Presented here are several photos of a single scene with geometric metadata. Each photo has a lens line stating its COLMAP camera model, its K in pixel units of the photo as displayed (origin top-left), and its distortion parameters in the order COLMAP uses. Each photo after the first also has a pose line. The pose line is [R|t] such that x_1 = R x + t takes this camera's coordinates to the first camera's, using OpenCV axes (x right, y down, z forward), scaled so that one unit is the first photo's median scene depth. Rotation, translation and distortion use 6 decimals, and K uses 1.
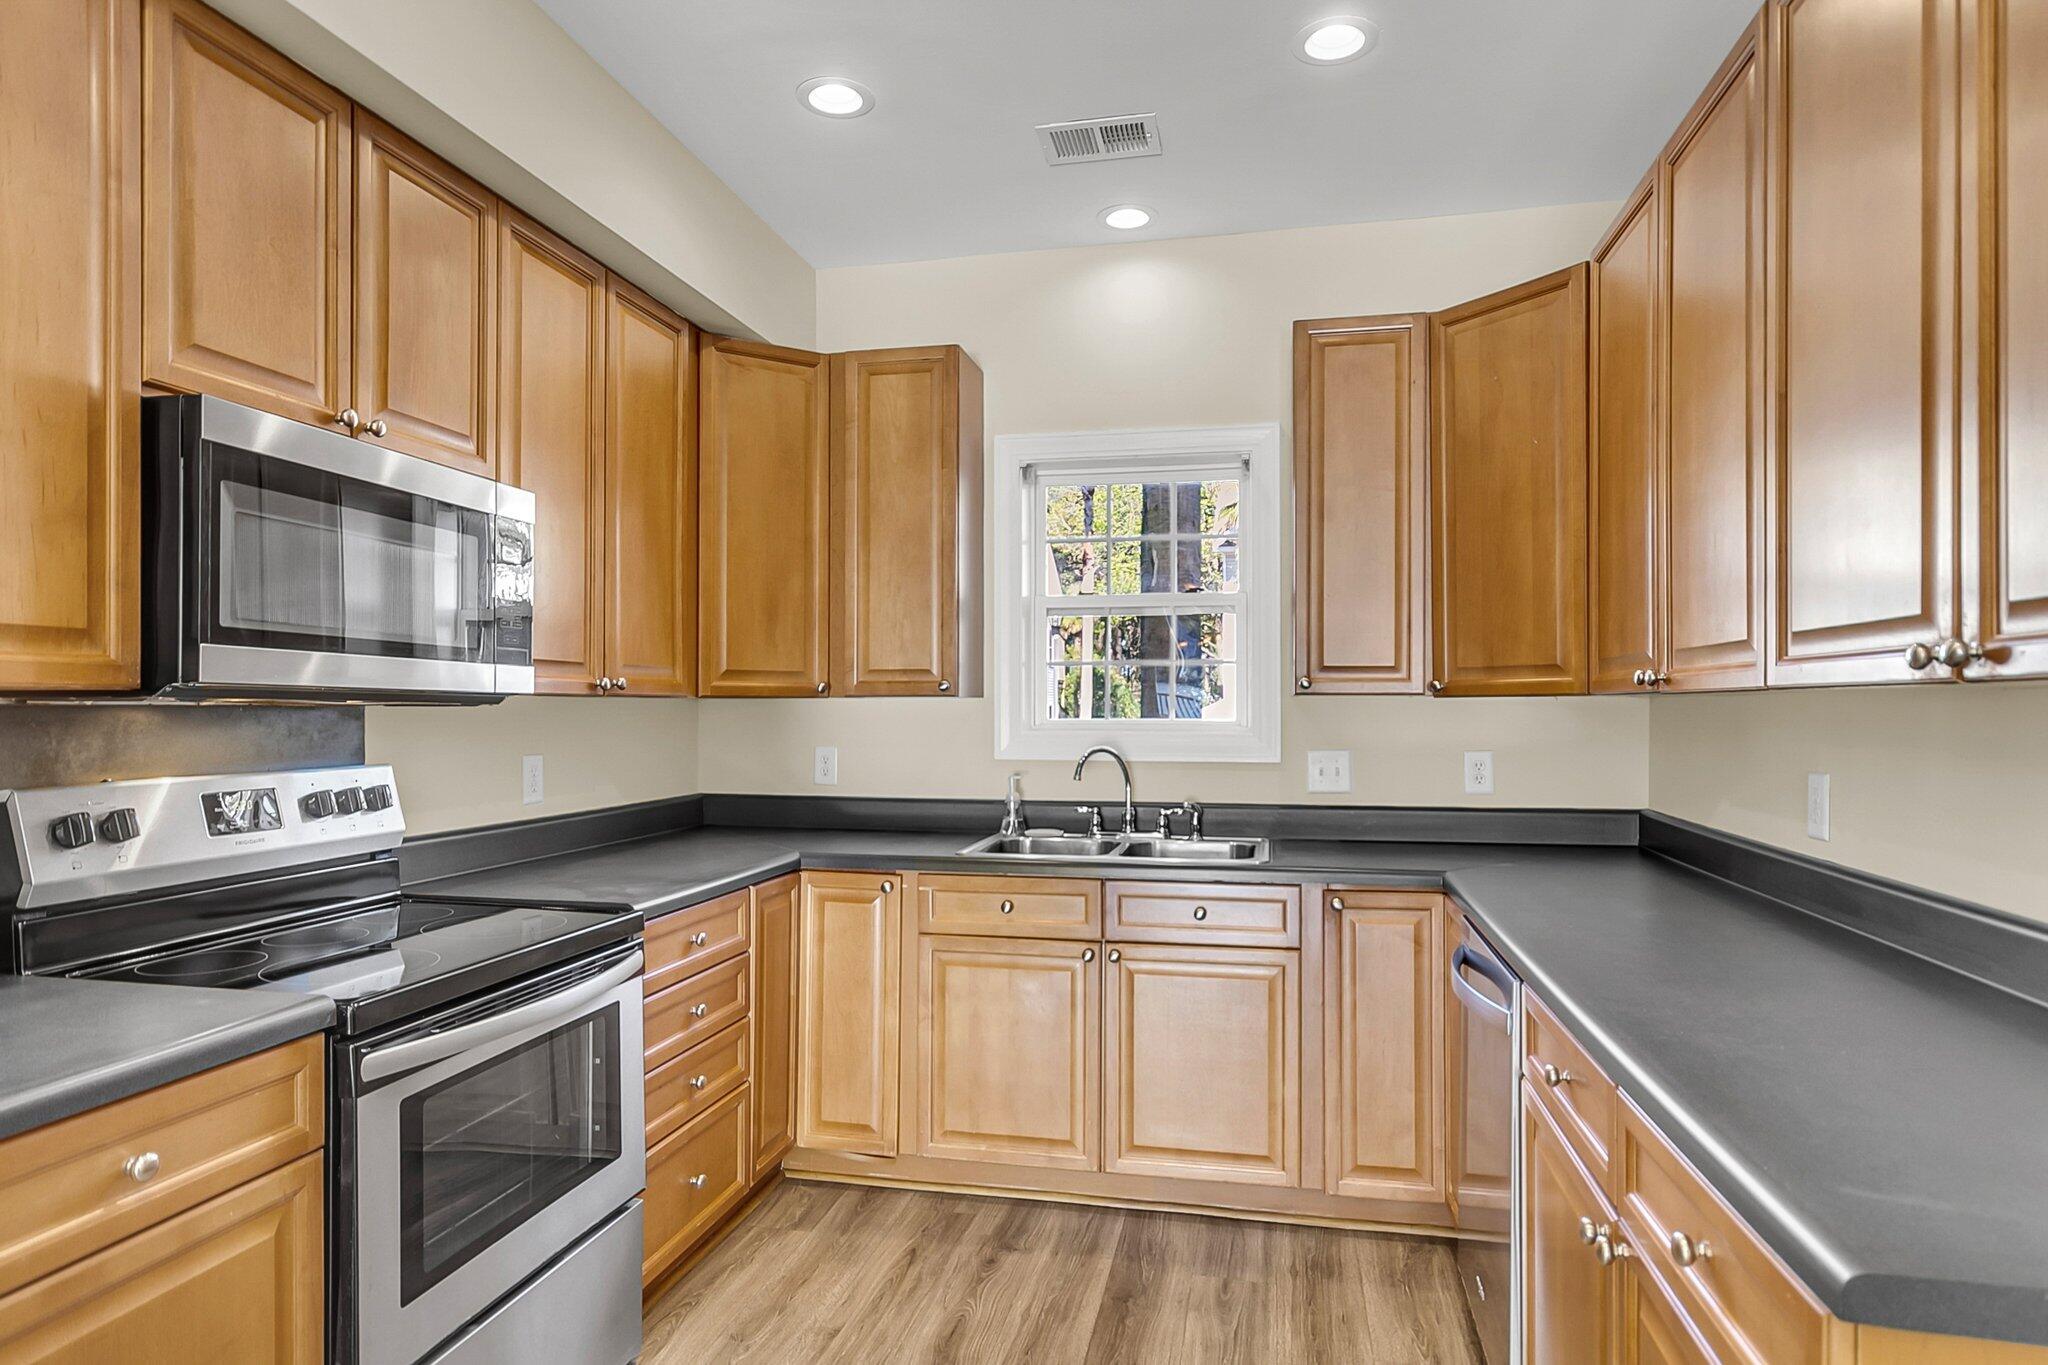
lens RADIAL K [[1184.8, 0, 1020.8], [0, 1184.8, 705.1], [0, 0, 1]] dist [-0.019188, -0.002080]
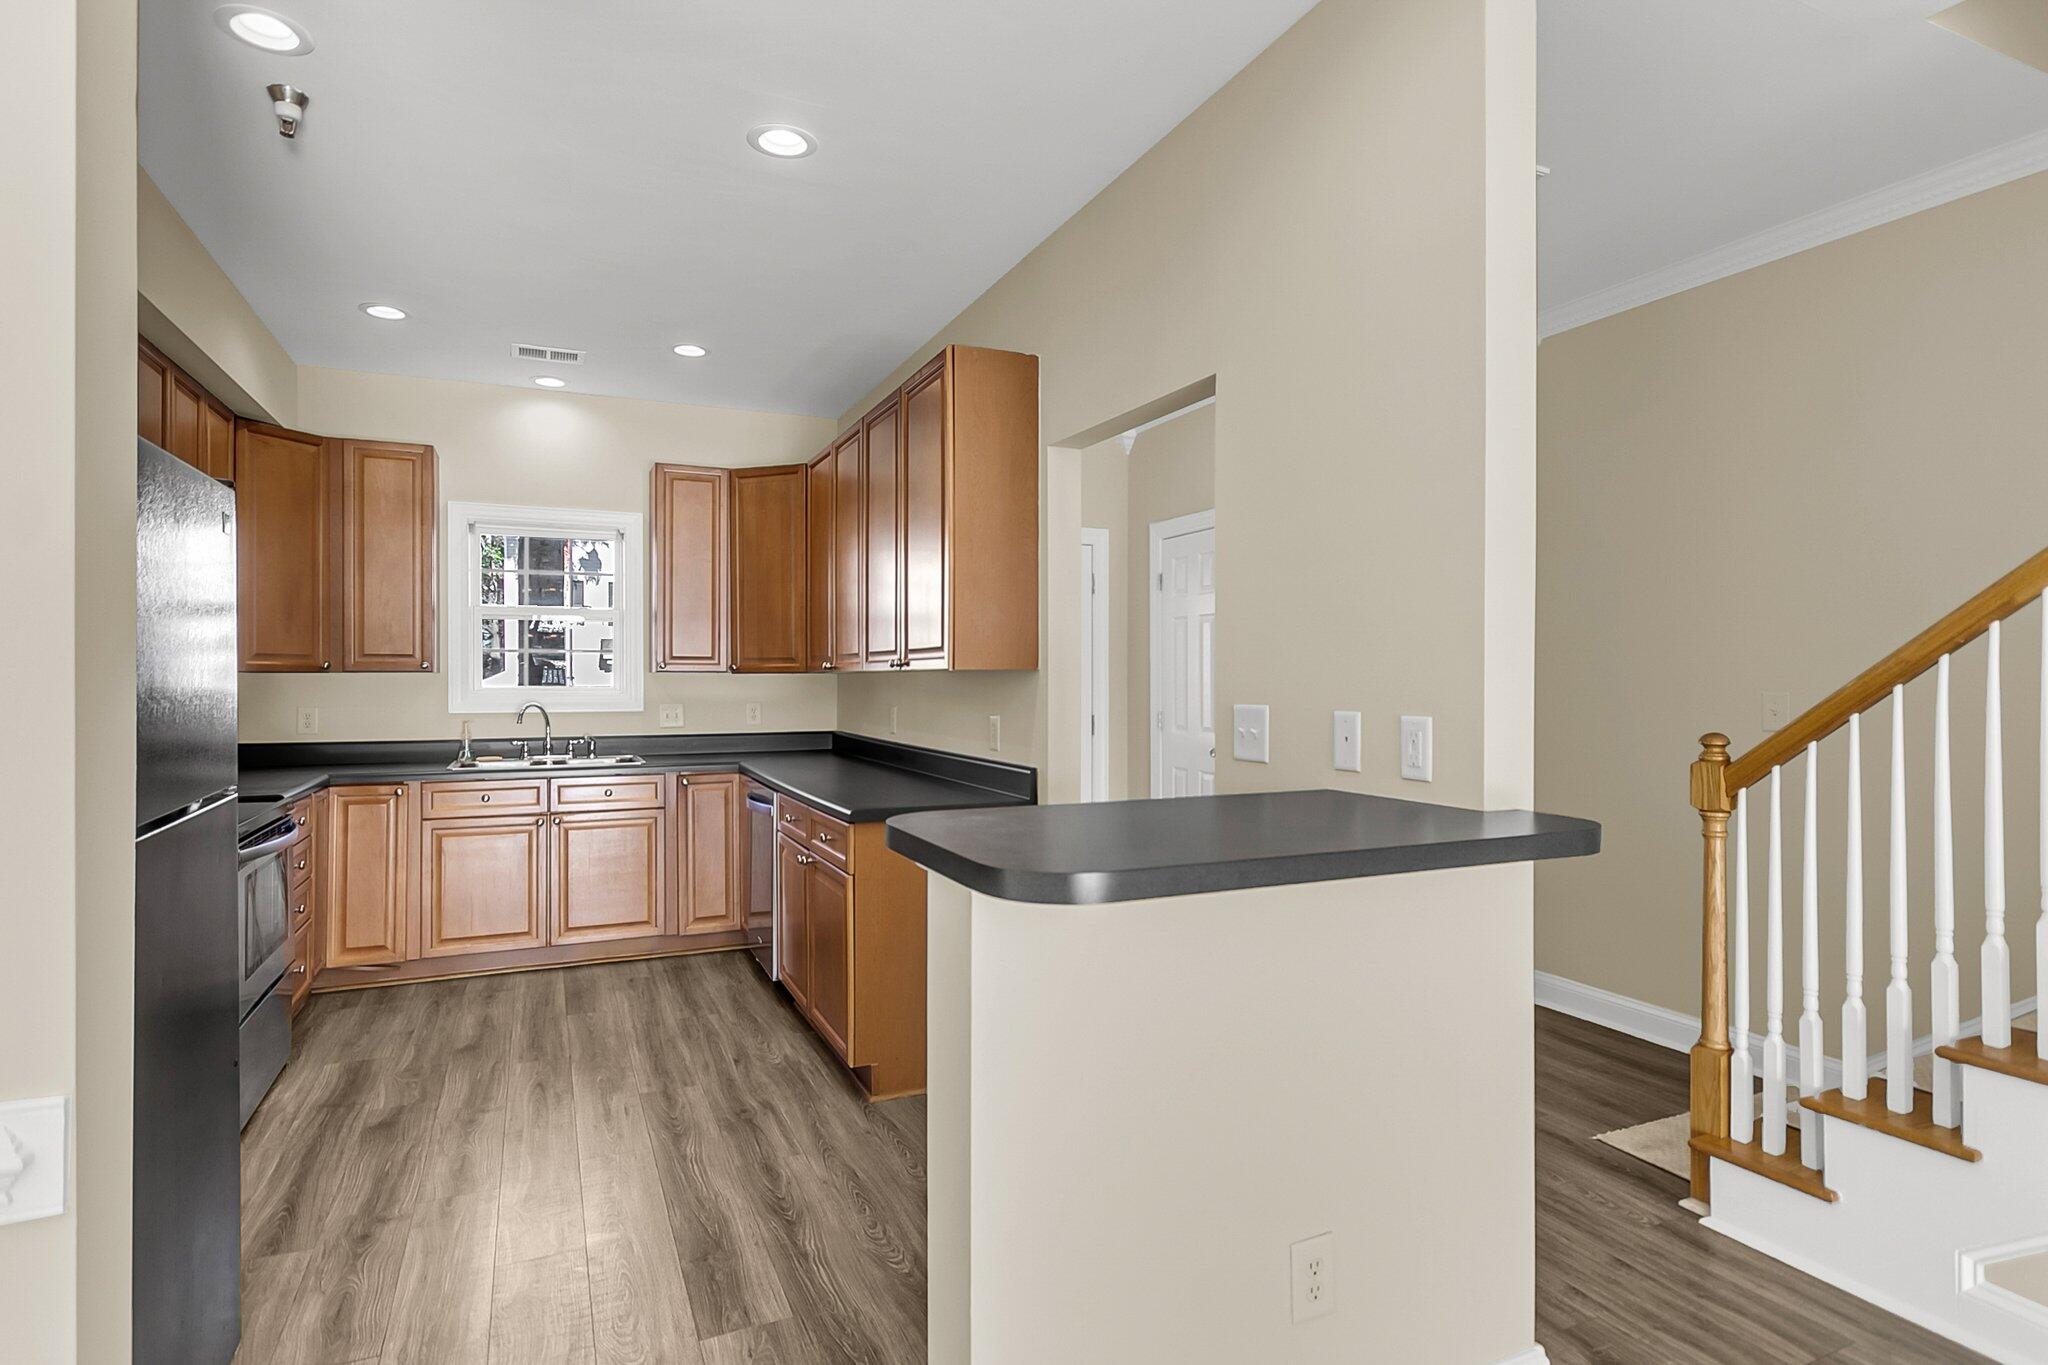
lens RADIAL K [[1074.8, 0, 1024.0], [0, 1074.8, 682.5], [0, 0, 1]] dist [0.001927, -0.000129]
pose [[0.808654, -0.002283, 0.588280, -0.286993], [-0.000590, 0.999989, 0.004692, -0.001002], [-0.588284, -0.004142, 0.808644, -0.669980]]
